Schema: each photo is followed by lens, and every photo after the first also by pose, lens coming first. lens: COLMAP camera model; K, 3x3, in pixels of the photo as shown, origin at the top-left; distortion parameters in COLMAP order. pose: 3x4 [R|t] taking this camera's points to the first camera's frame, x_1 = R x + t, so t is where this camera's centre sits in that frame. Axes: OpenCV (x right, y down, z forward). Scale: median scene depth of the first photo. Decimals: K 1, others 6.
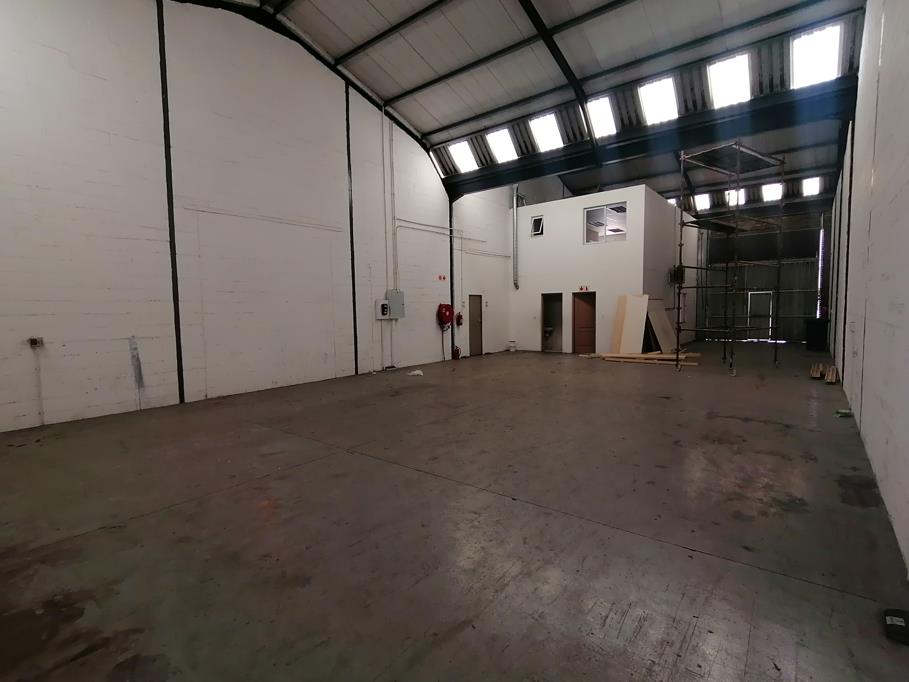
lens RADIAL K [[447.4, 0, 456.4], [0, 447.4, 341.1], [0, 0, 1]] dist [-0.001823, -0.000562]
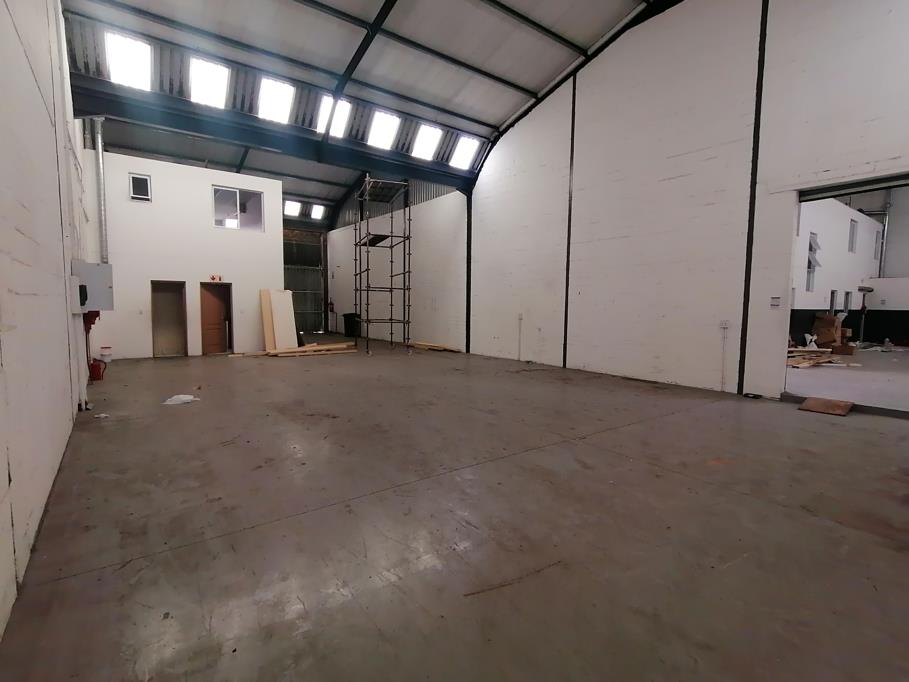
lens RADIAL K [[447.4, 0, 456.4], [0, 447.4, 341.1], [0, 0, 1]] dist [-0.001823, -0.000562]
pose [[0.248387, -0.058716, 0.966880, -0.645732], [0.052533, 0.997509, 0.047081, -0.020081], [-0.967235, 0.039099, 0.250853, 0.503024]]
